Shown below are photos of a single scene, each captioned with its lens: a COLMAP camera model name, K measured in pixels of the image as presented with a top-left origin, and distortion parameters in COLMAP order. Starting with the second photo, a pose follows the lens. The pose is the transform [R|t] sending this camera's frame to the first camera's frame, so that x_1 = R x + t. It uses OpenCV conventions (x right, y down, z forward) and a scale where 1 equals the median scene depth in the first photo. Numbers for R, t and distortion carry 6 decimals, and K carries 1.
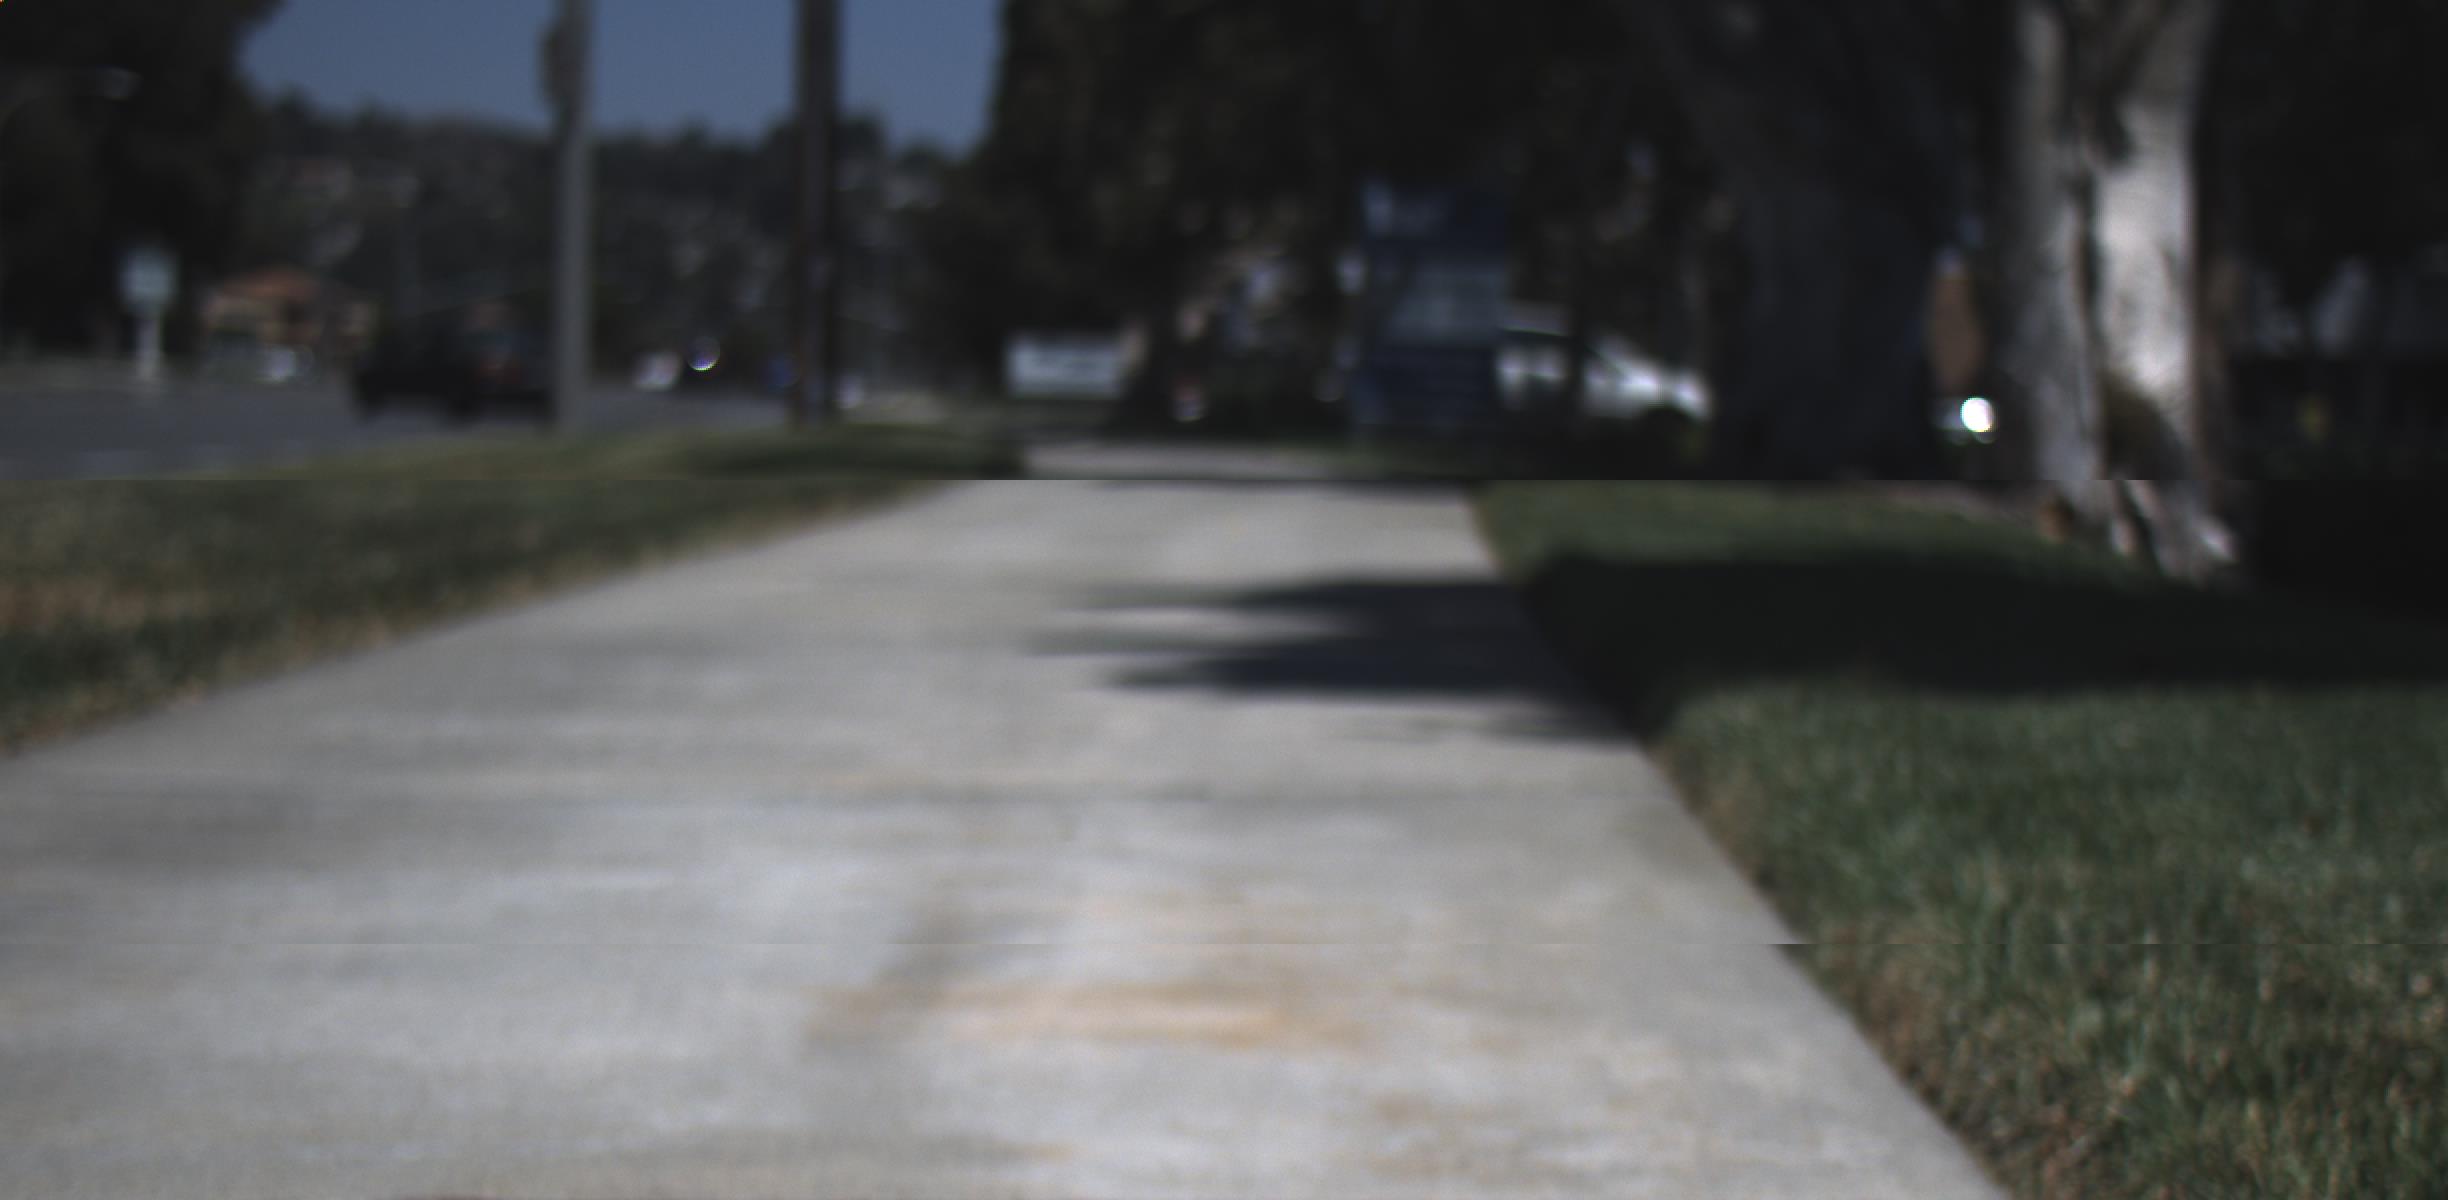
lens RADIAL K [[4528.0, 0, 1214.2], [0, 4528.0, 823.3], [0, 0, 1]] dist [-0.034937, 0.312936]
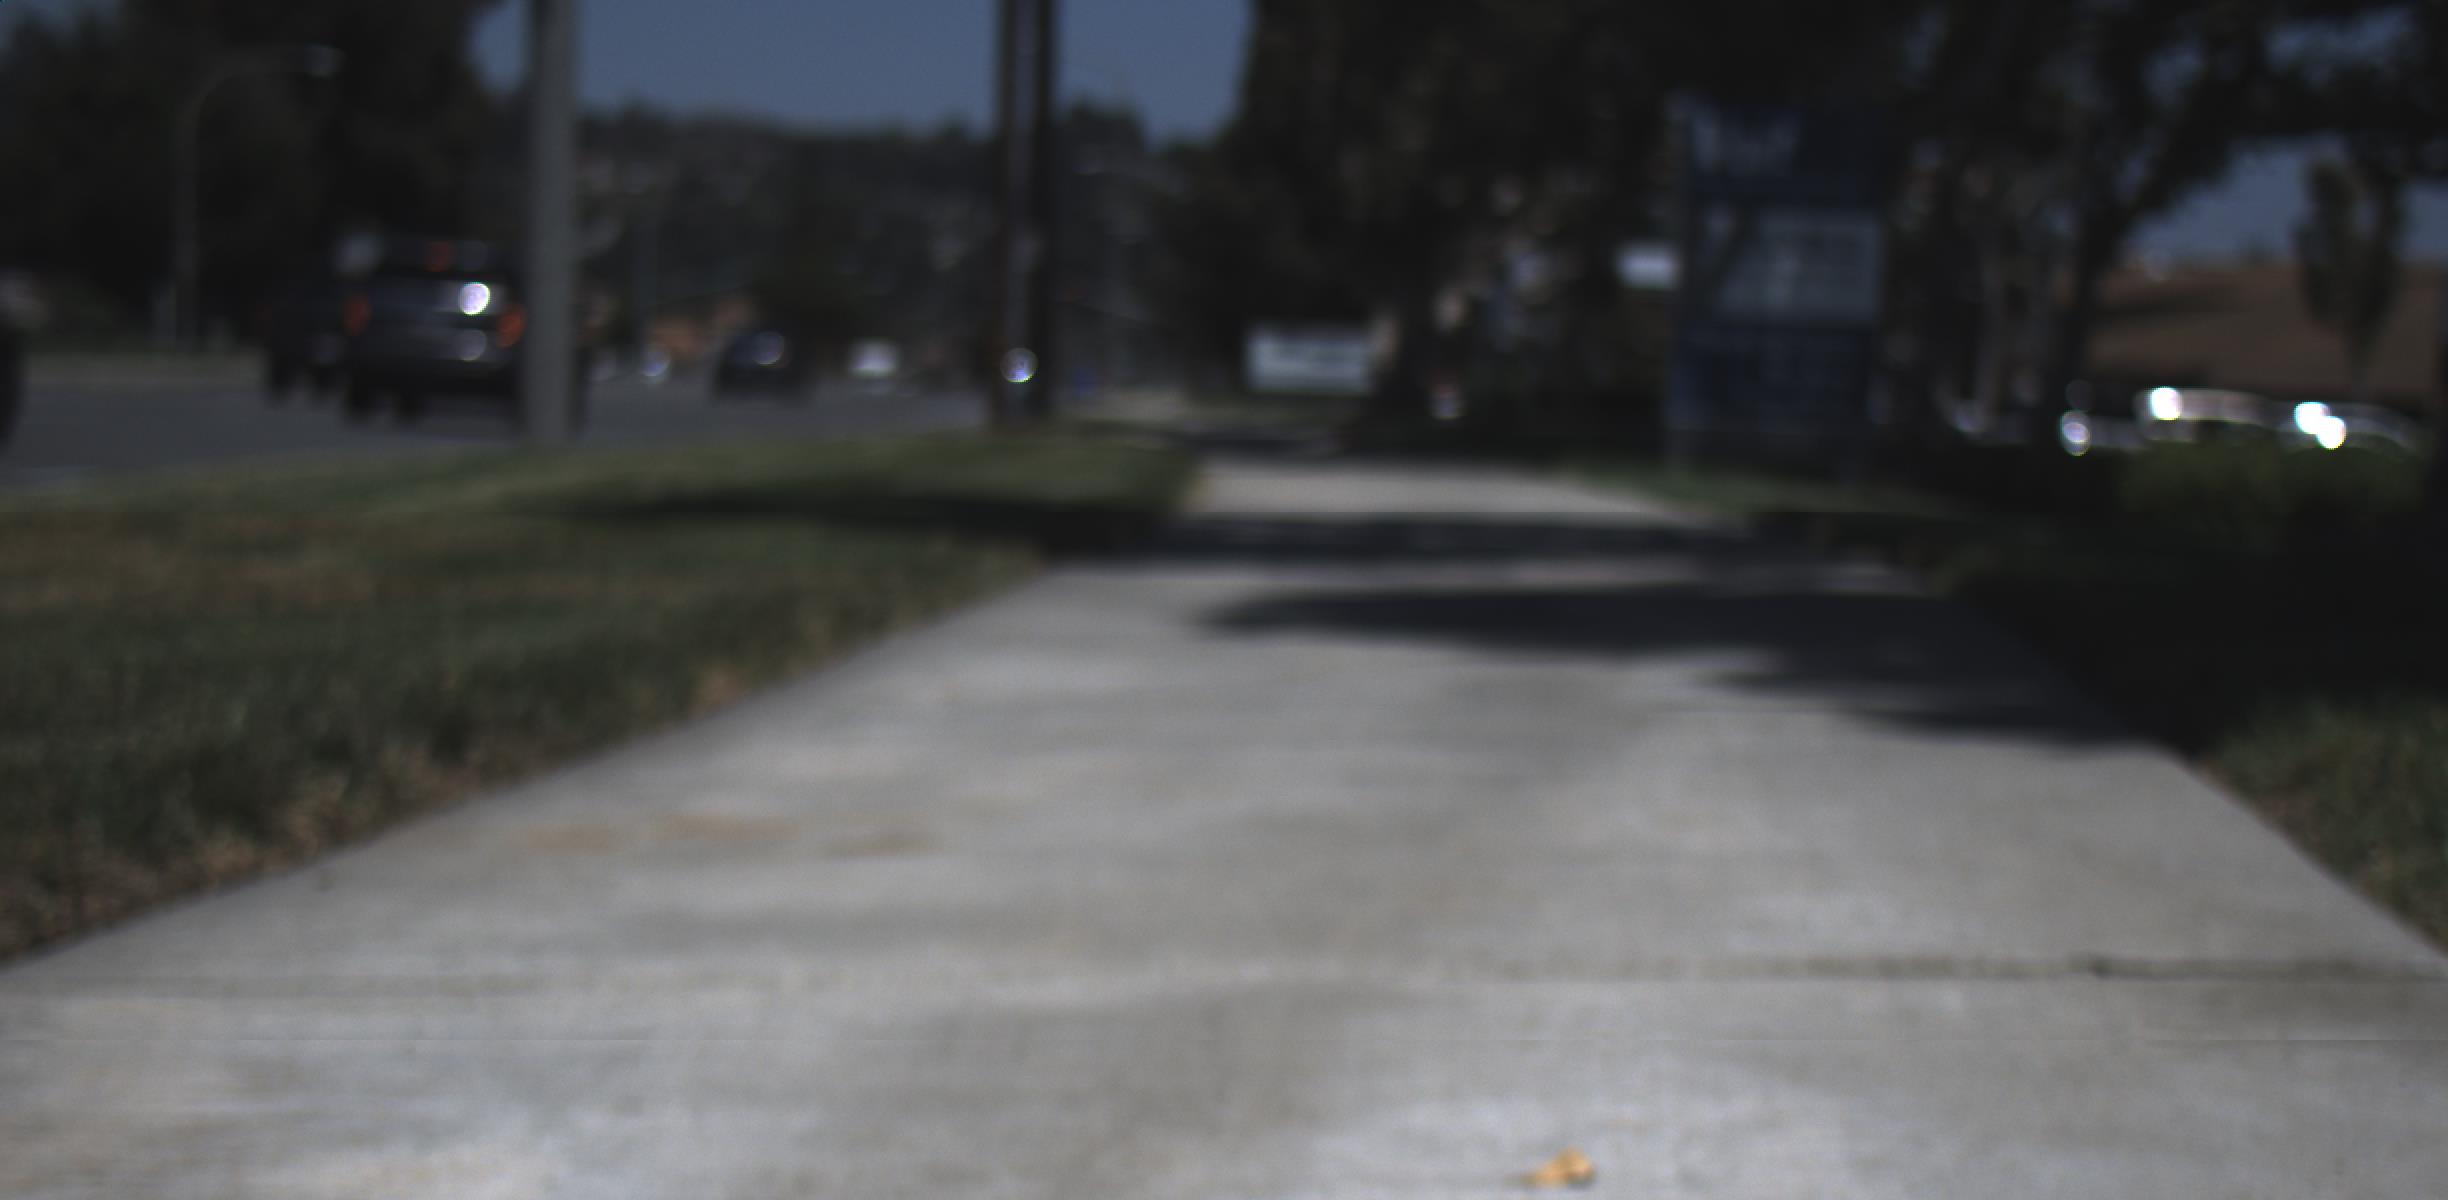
lens RADIAL K [[4528.0, 0, 1214.2], [0, 4528.0, 823.3], [0, 0, 1]] dist [-0.034937, 0.312936]
pose [[0.998365, 0.008811, -0.056477, -0.000107], [-0.008766, 0.999961, 0.001048, -0.009511], [0.056484, -0.000551, 0.998403, 0.099476]]
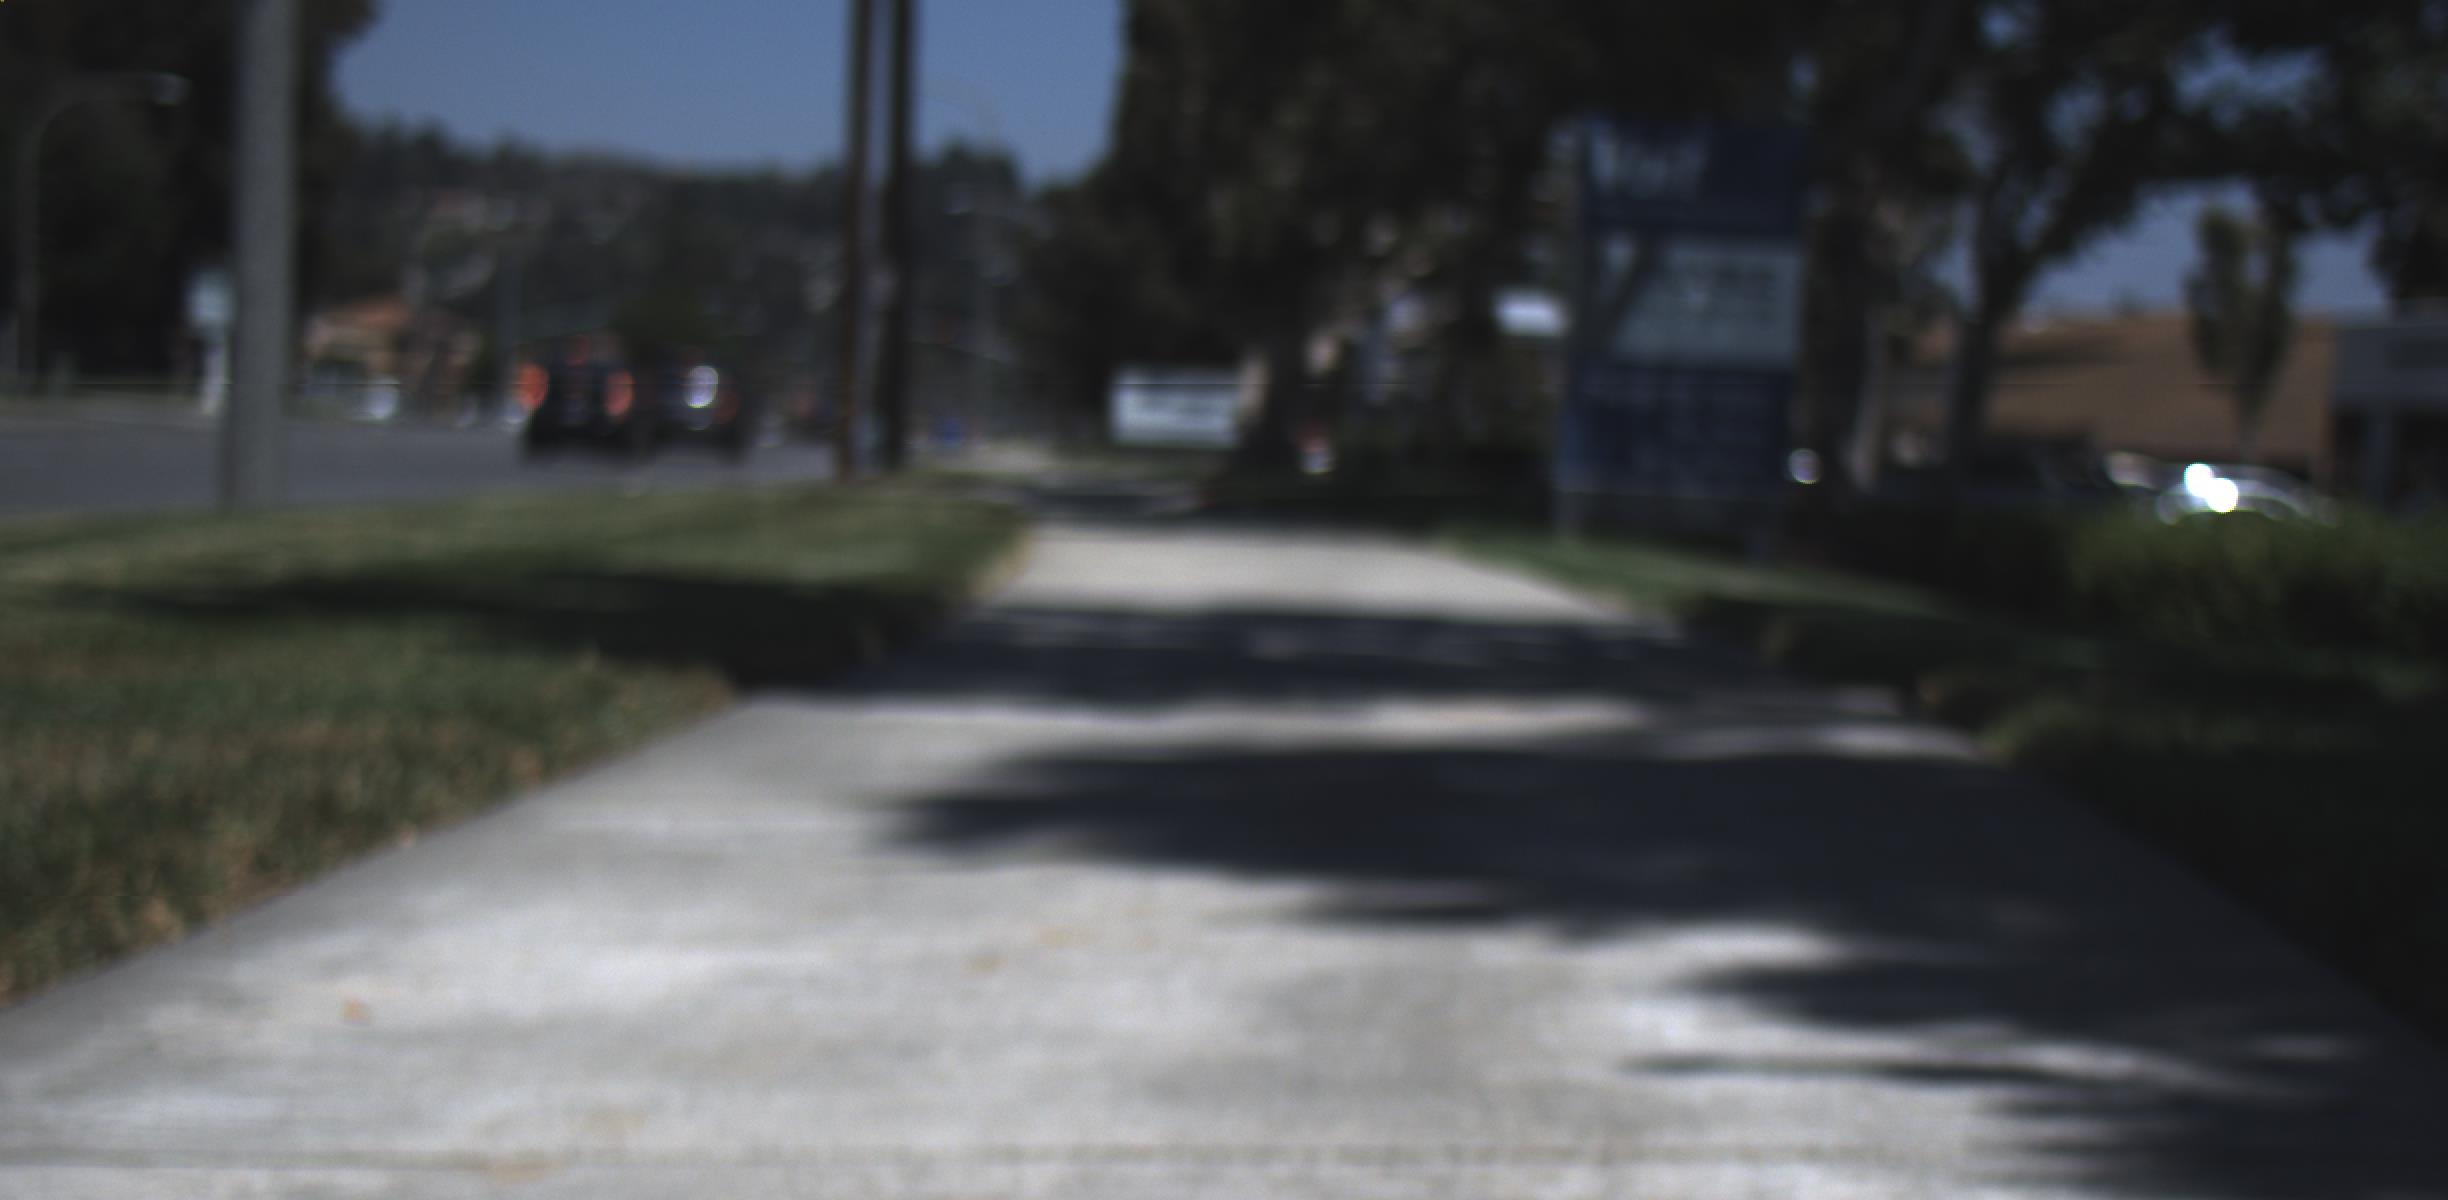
lens RADIAL K [[4528.0, 0, 1214.2], [0, 4528.0, 823.3], [0, 0, 1]] dist [-0.034937, 0.312936]
pose [[0.999490, 0.014258, -0.028583, 0.000344], [-0.014522, 0.999854, -0.009042, -0.012712], [0.028450, 0.009453, 0.999551, 0.131333]]
